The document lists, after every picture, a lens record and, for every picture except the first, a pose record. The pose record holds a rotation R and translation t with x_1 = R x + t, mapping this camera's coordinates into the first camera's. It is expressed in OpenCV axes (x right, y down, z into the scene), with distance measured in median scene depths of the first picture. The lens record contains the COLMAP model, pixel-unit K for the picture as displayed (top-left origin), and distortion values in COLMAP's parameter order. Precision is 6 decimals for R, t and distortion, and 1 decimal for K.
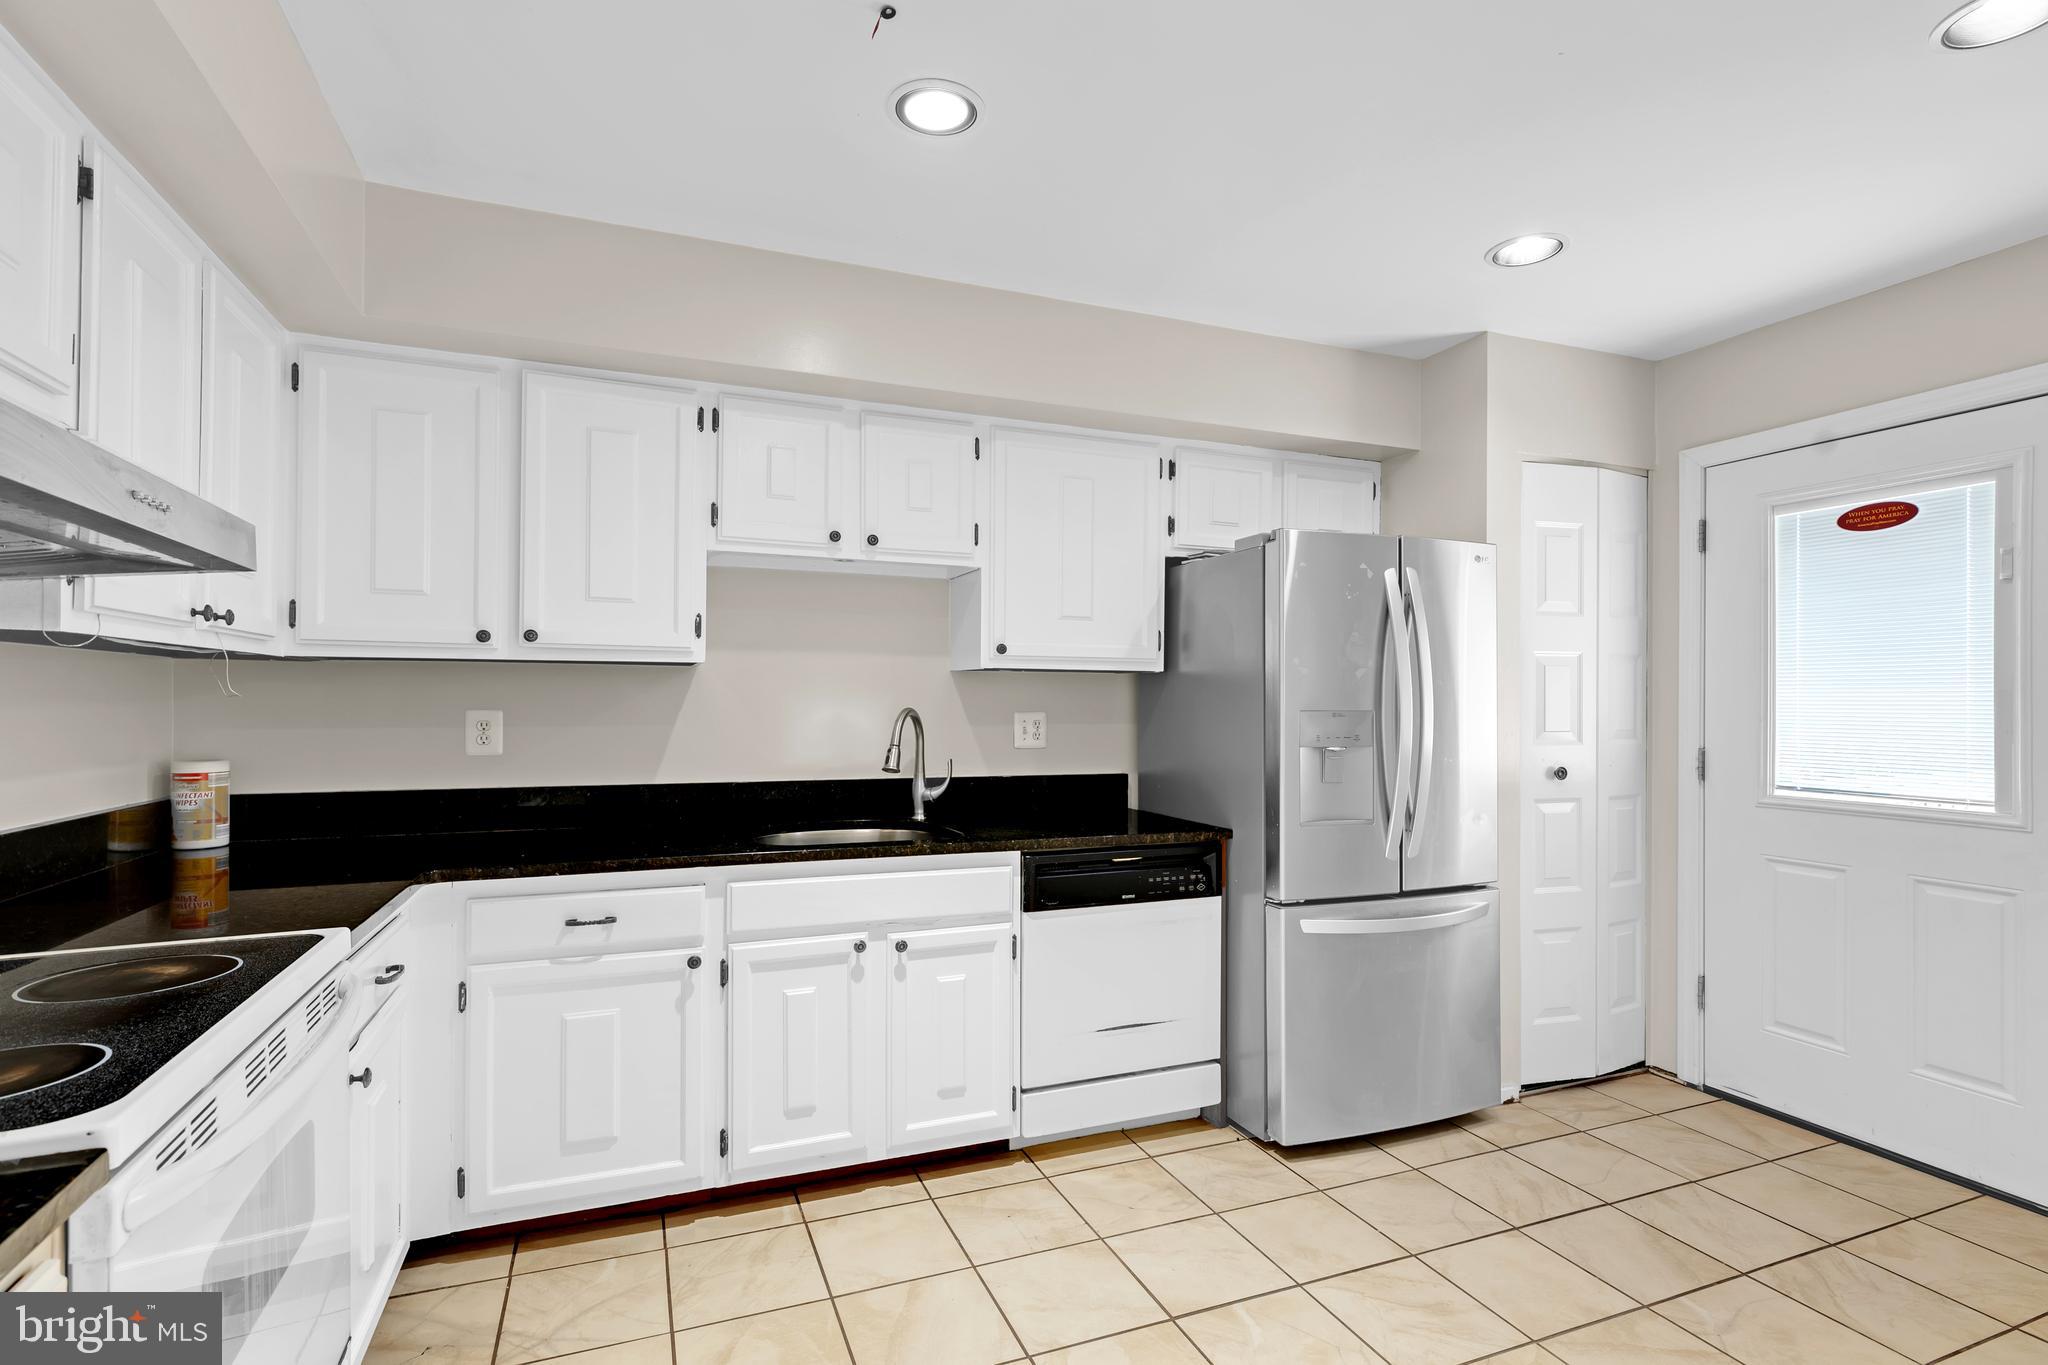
lens RADIAL K [[952.1, 0, 1008.3], [0, 952.1, 688.4], [0, 0, 1]] dist [0.009837, -0.000213]
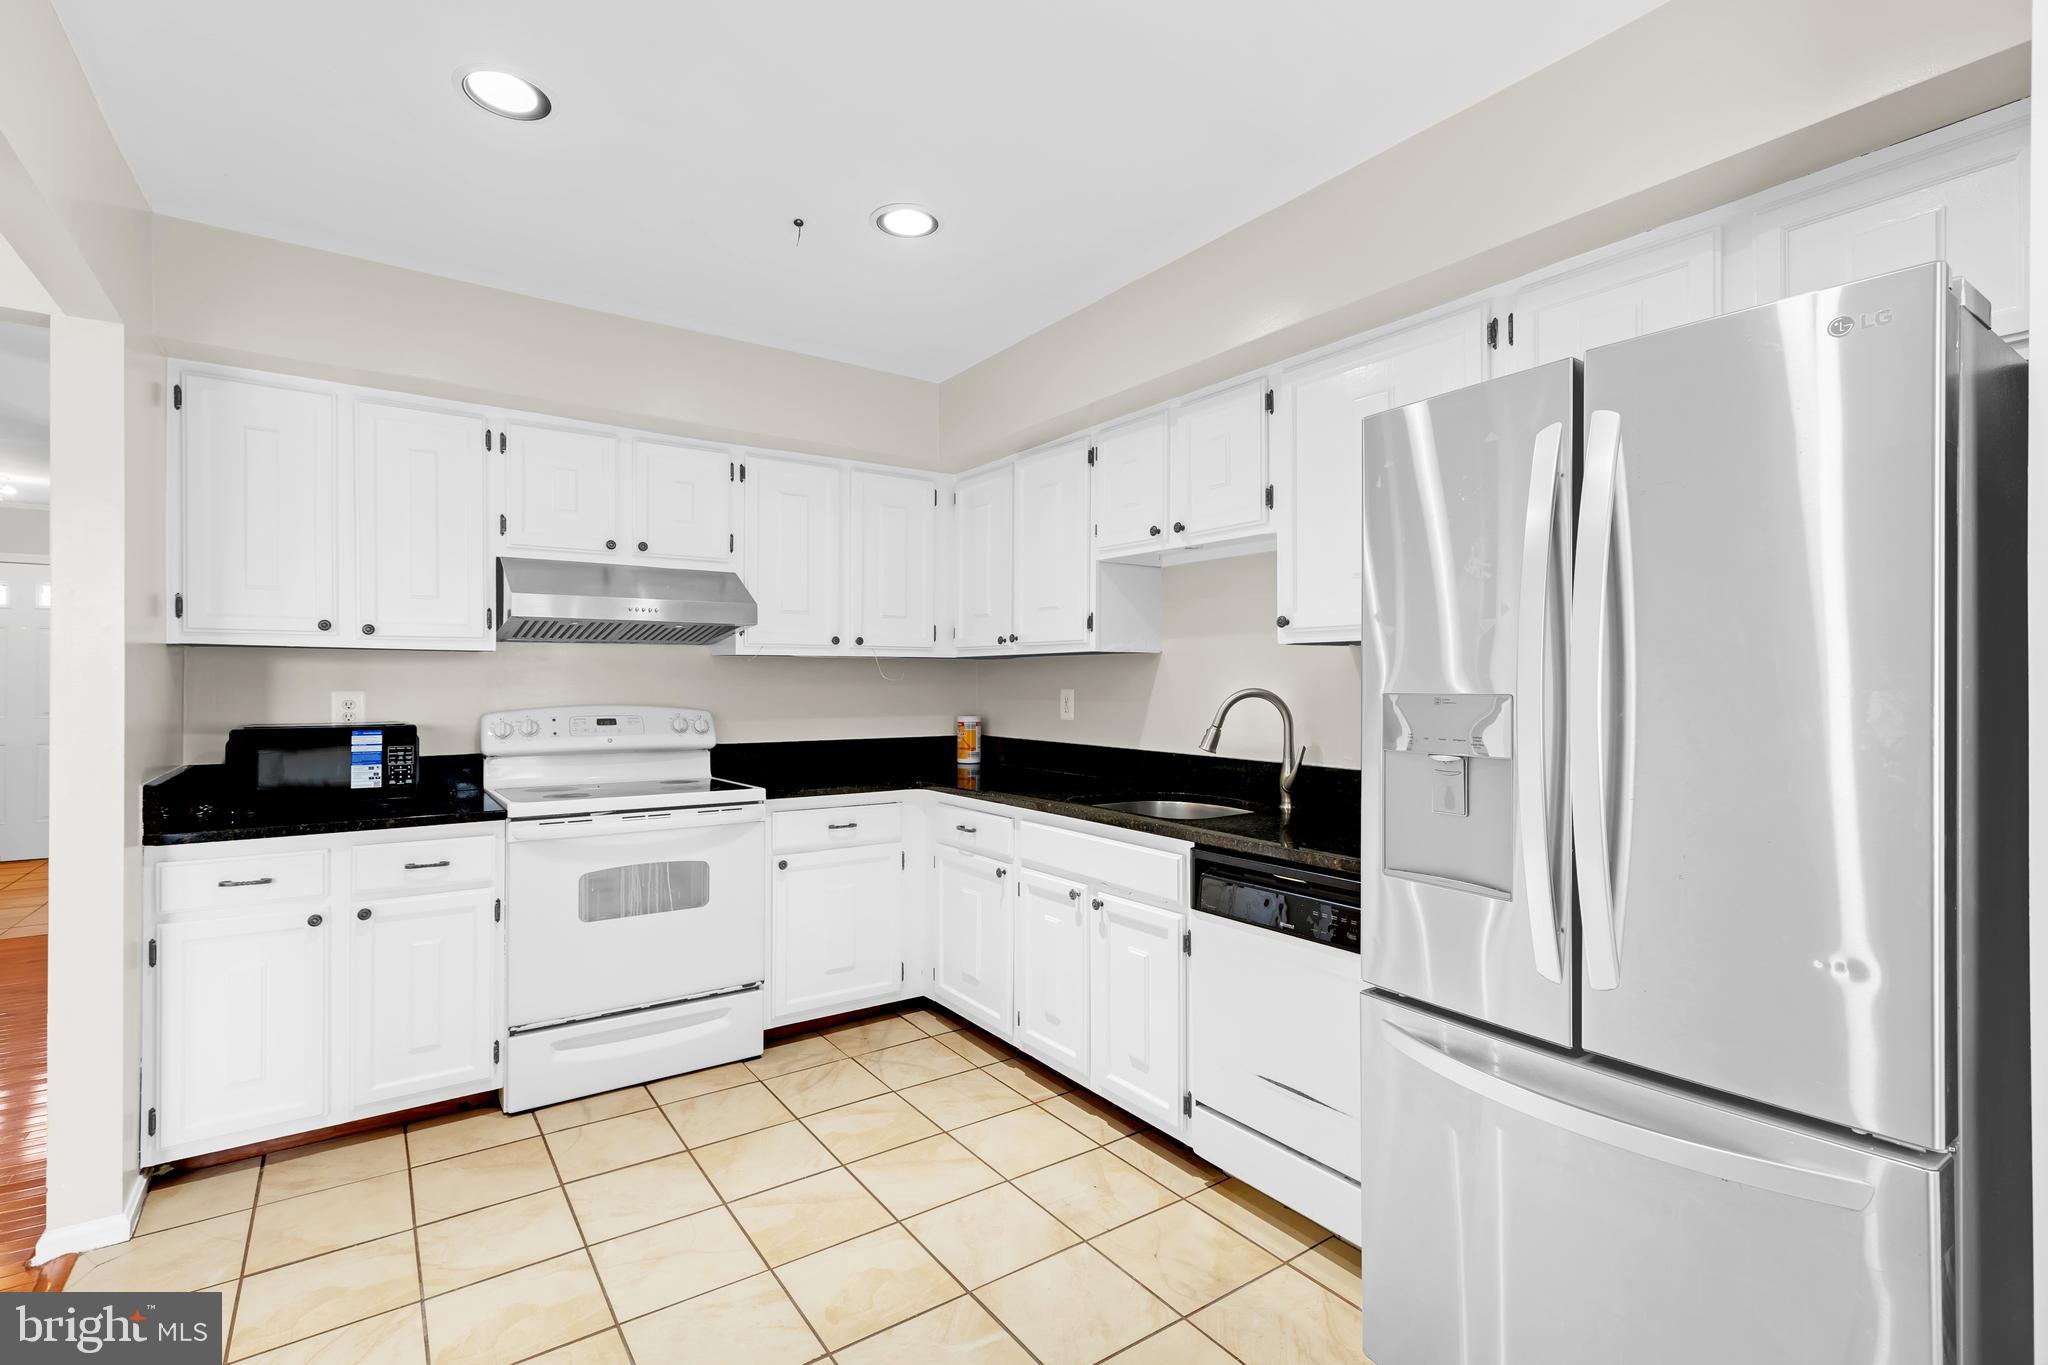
lens RADIAL K [[952.1, 0, 1015.1], [0, 952.1, 679.2], [0, 0, 1]] dist [0.009837, -0.000213]
pose [[0.240364, -0.007669, -0.970653, 0.895759], [0.008087, 0.999950, -0.005898, 0.016989], [0.970649, -0.006432, 0.240414, 0.624226]]
